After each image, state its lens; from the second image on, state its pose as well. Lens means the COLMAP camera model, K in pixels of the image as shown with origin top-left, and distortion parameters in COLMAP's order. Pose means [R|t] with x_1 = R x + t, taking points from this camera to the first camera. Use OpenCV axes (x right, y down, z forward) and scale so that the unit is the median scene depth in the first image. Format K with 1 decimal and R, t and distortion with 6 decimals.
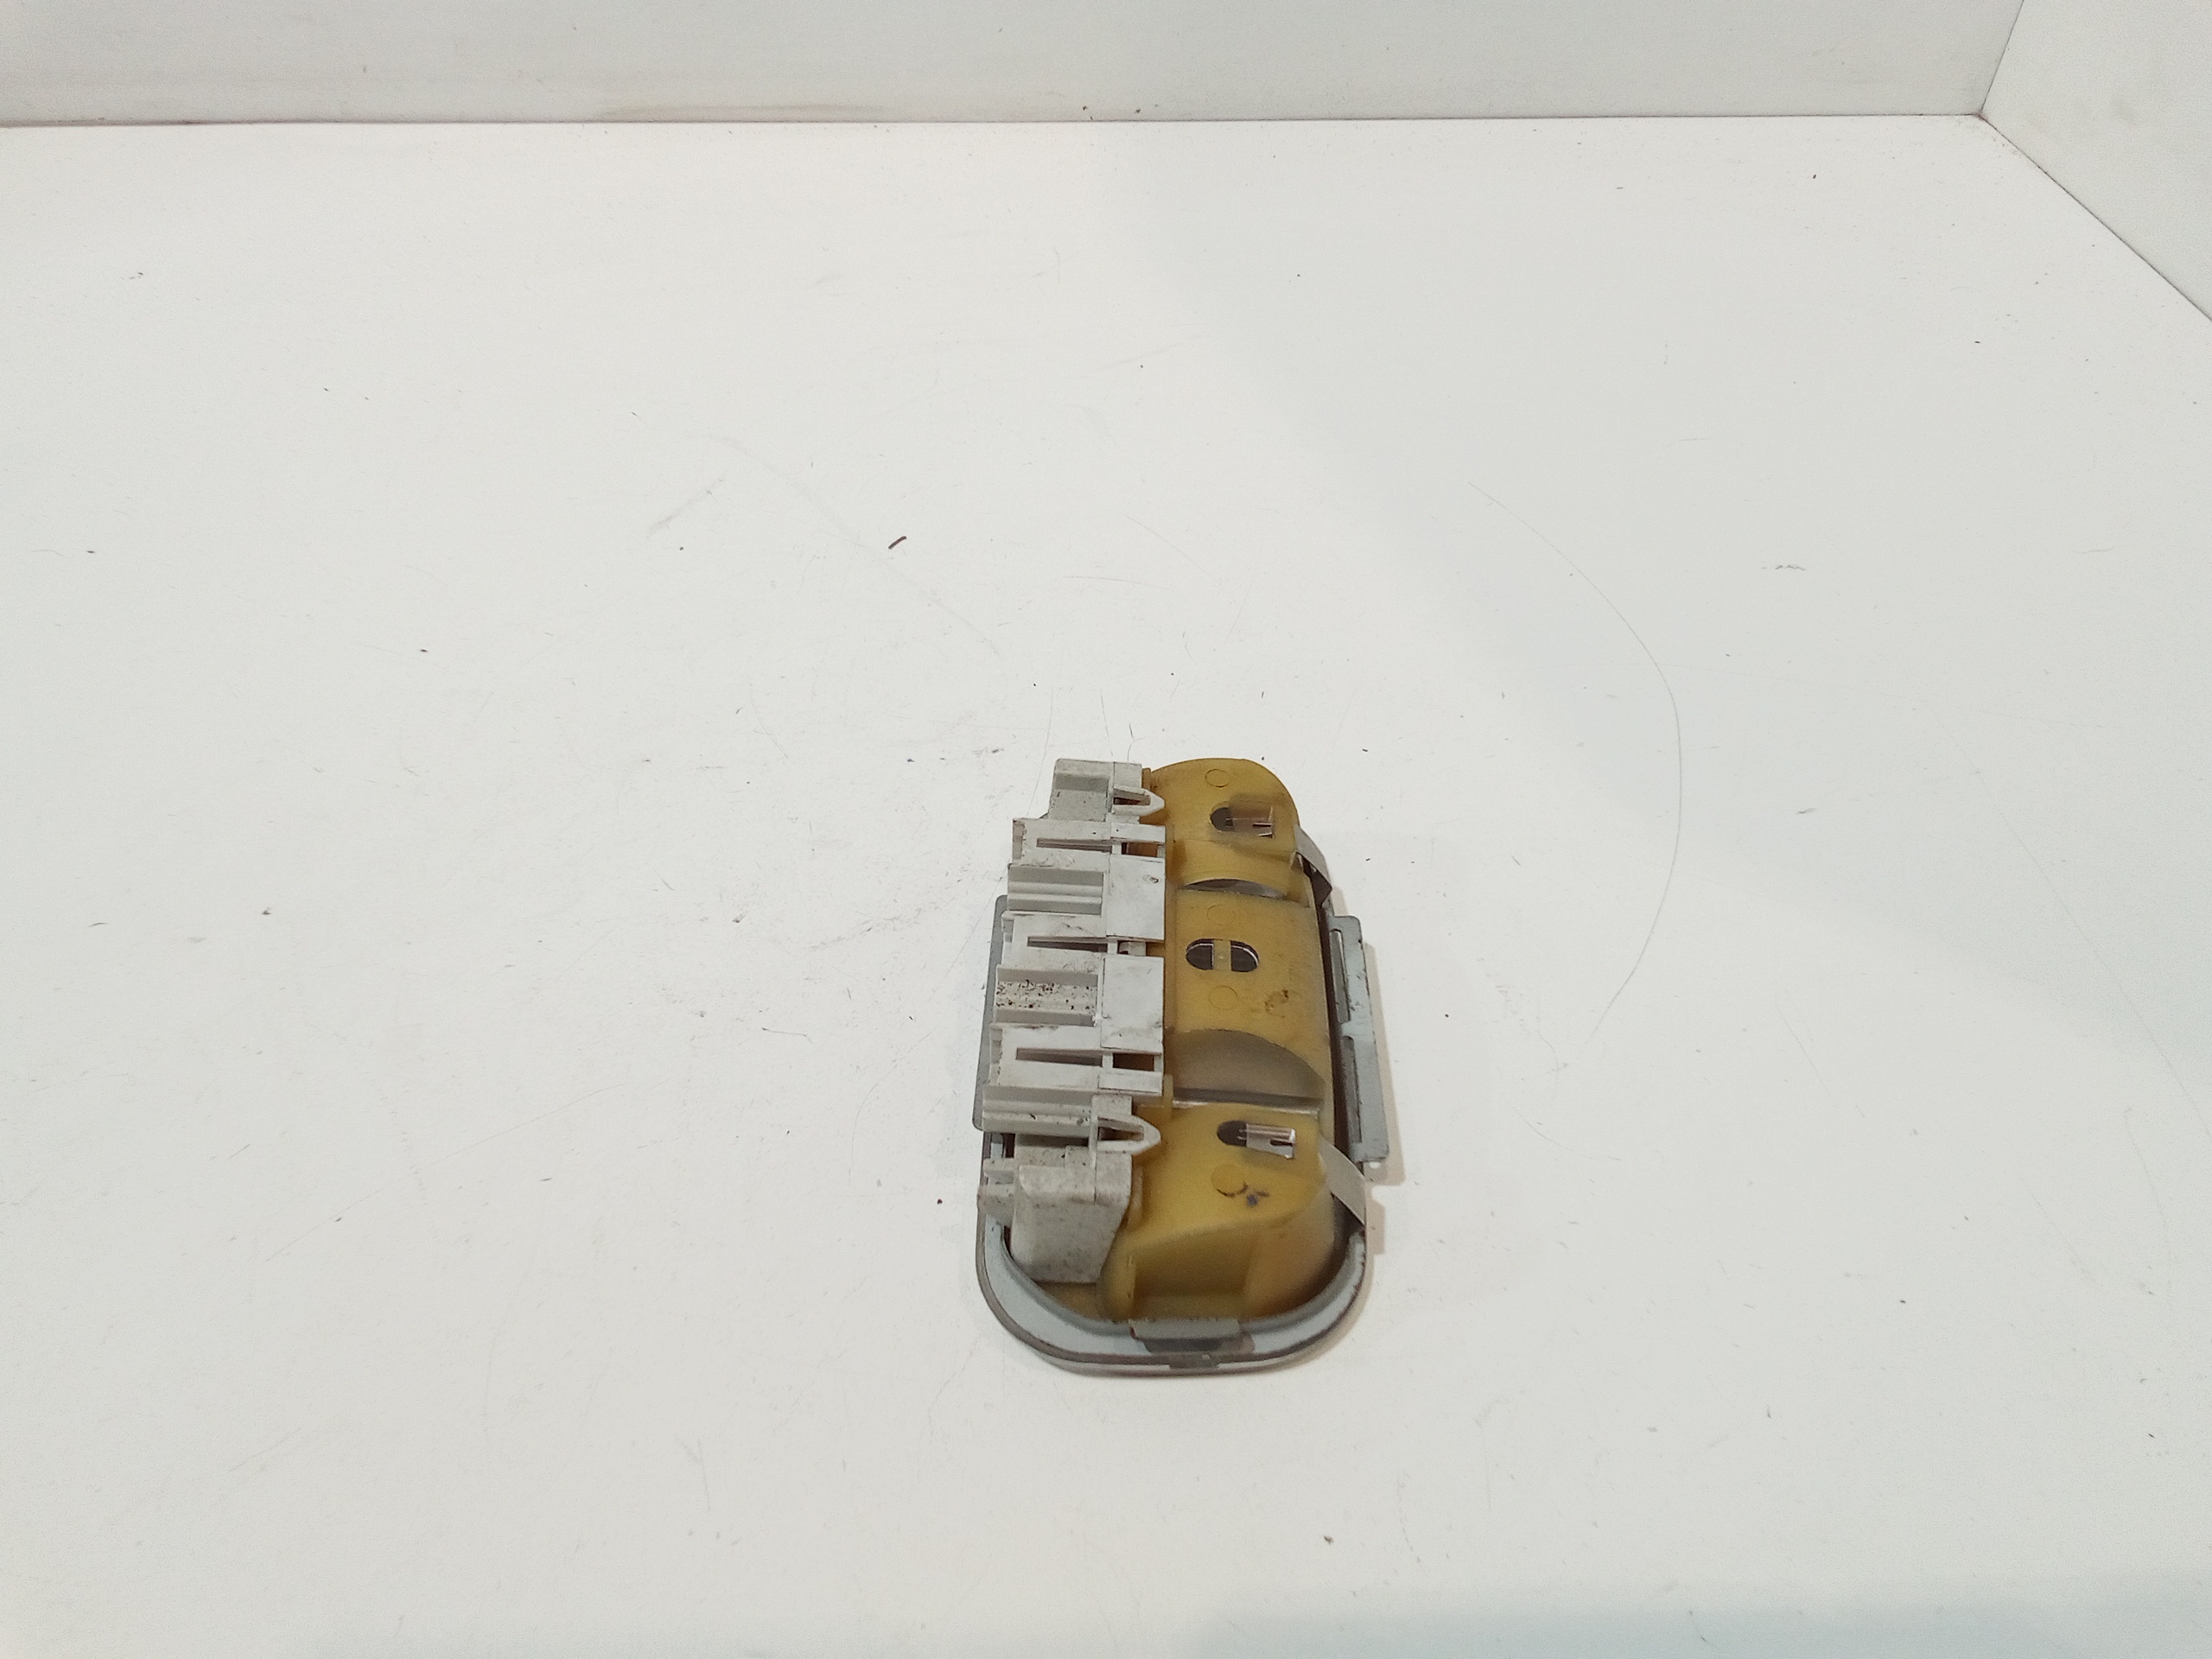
lens RADIAL K [[1570.6, 0, 1106.0], [0, 1570.6, 829.5], [0, 0, 1]] dist [0.074737, -0.090229]
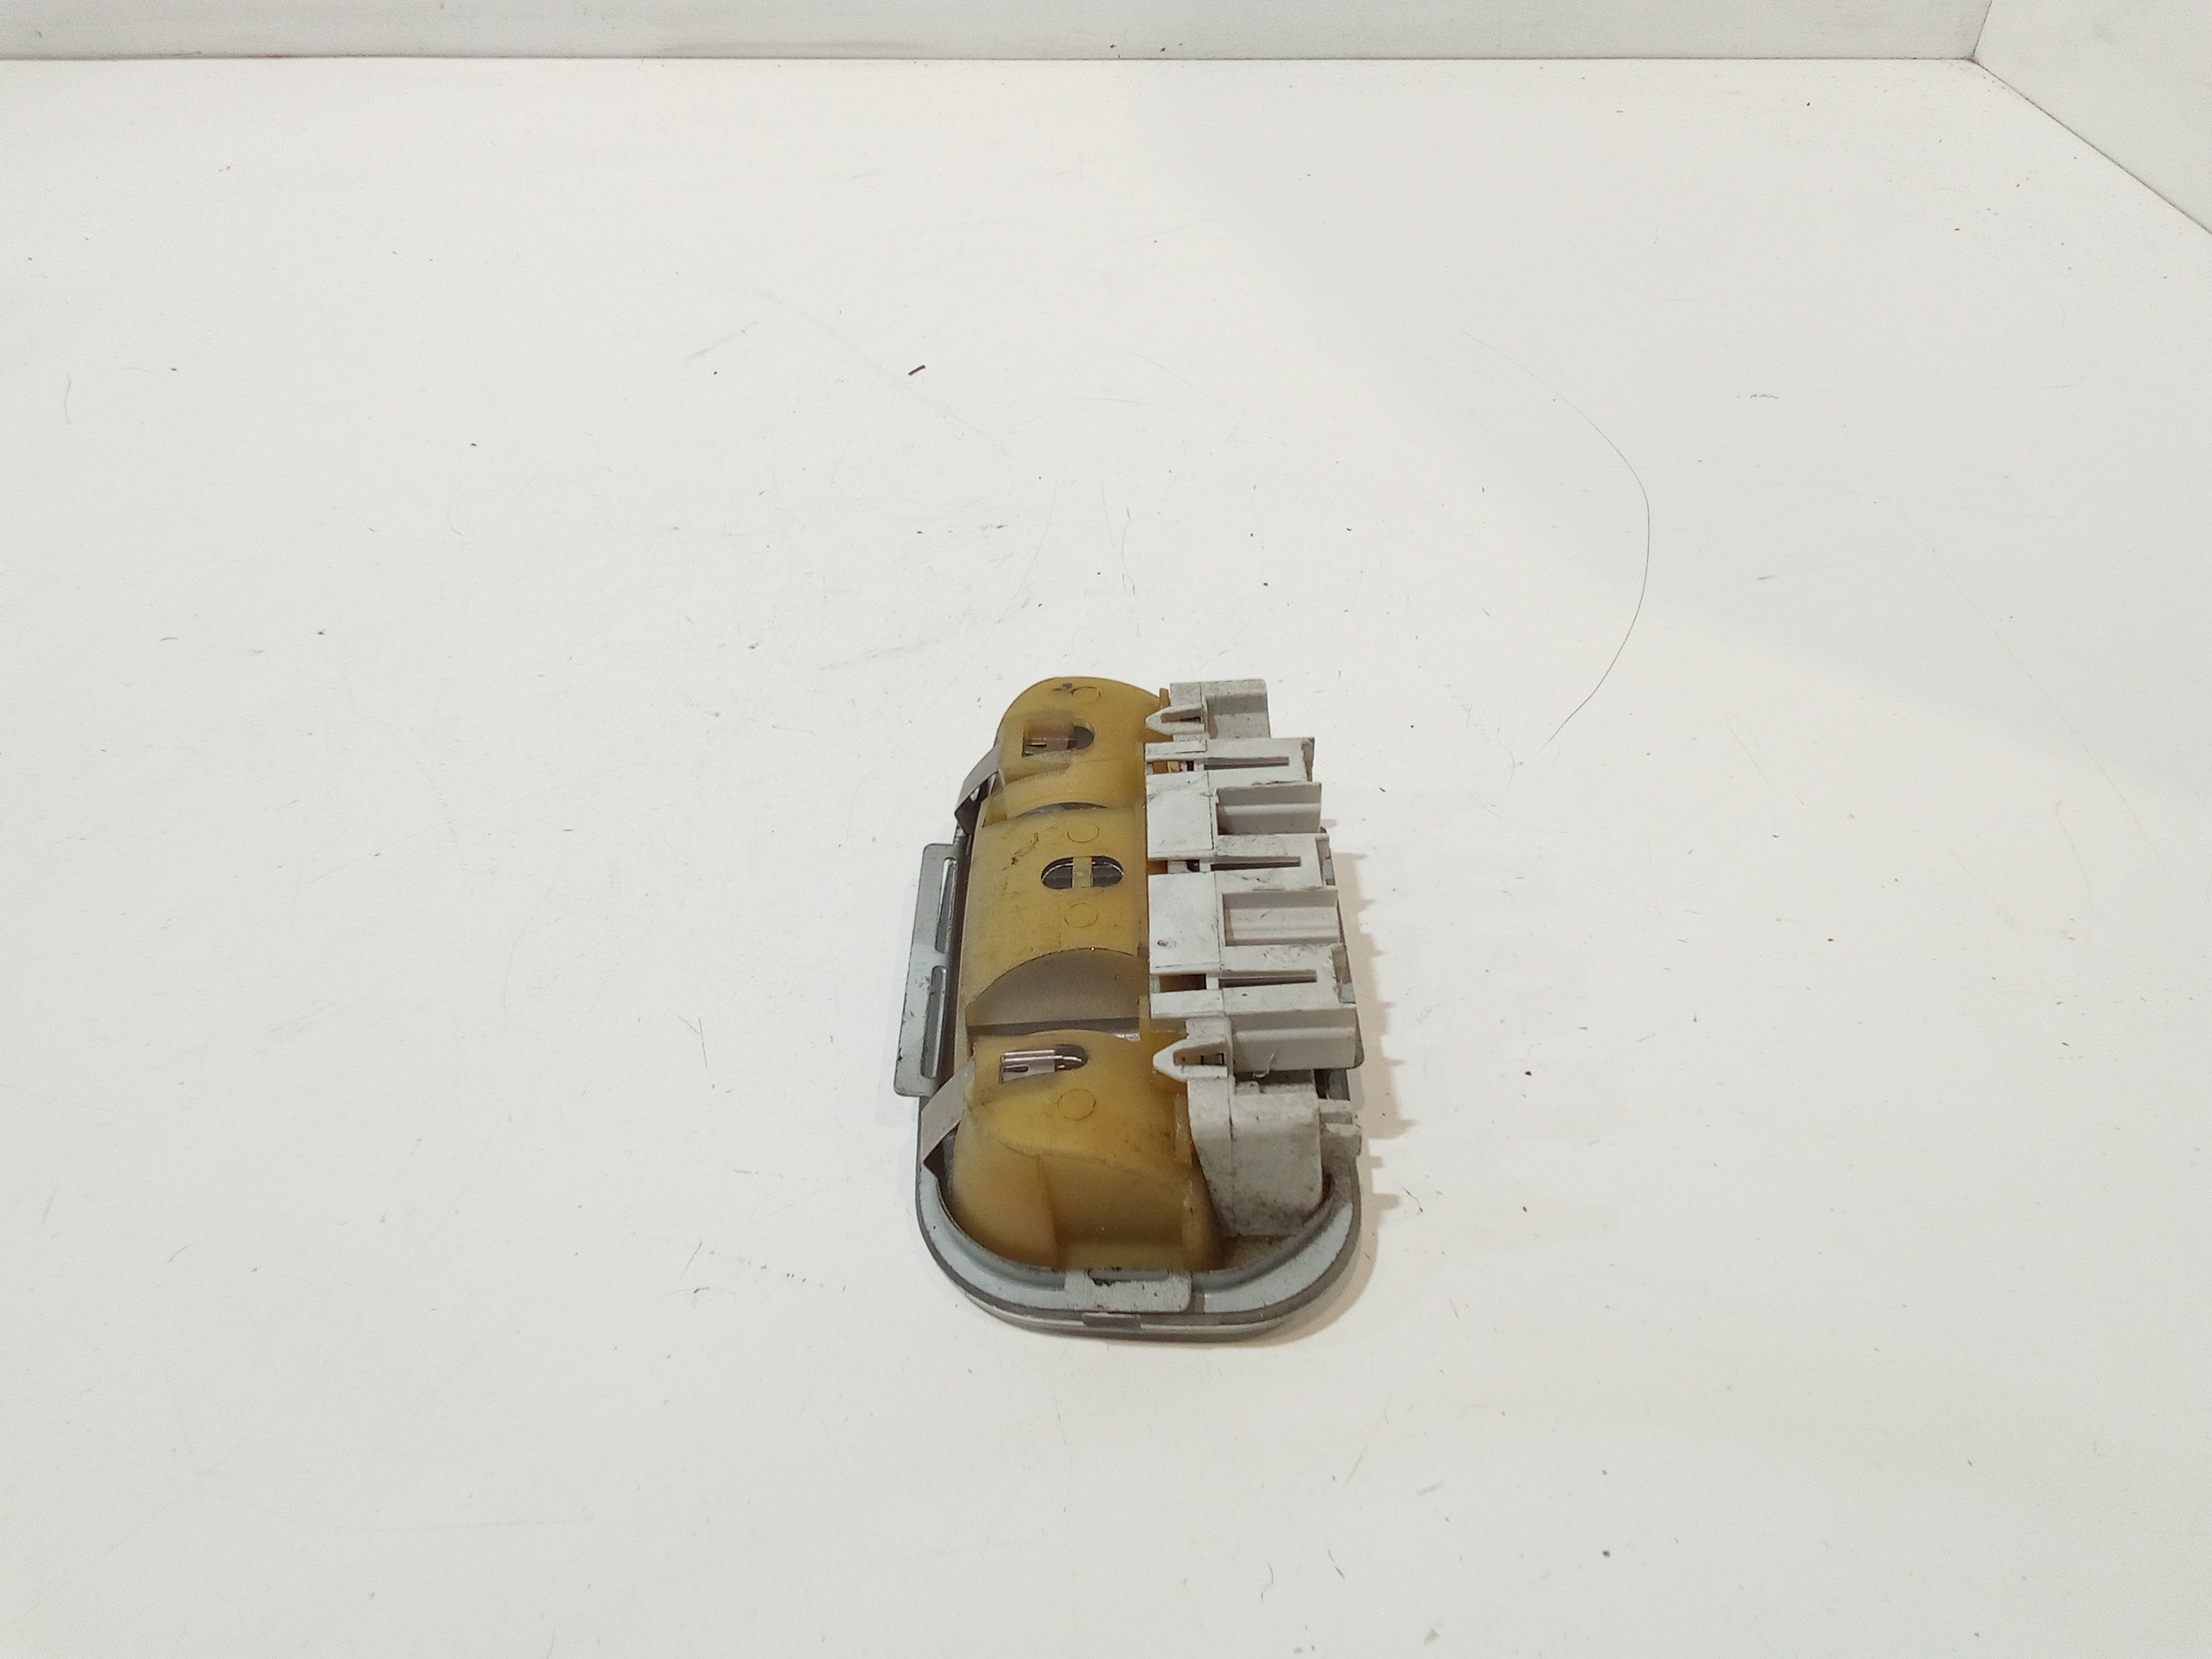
lens RADIAL K [[1570.6, 0, 1106.0], [0, 1570.6, 829.5], [0, 0, 1]] dist [0.074737, -0.090229]
pose [[0.999487, 0.015125, -0.028228, 0.020387], [-0.016536, 0.998591, -0.050418, 0.122132], [0.027426, 0.050859, 0.998329, -0.031115]]
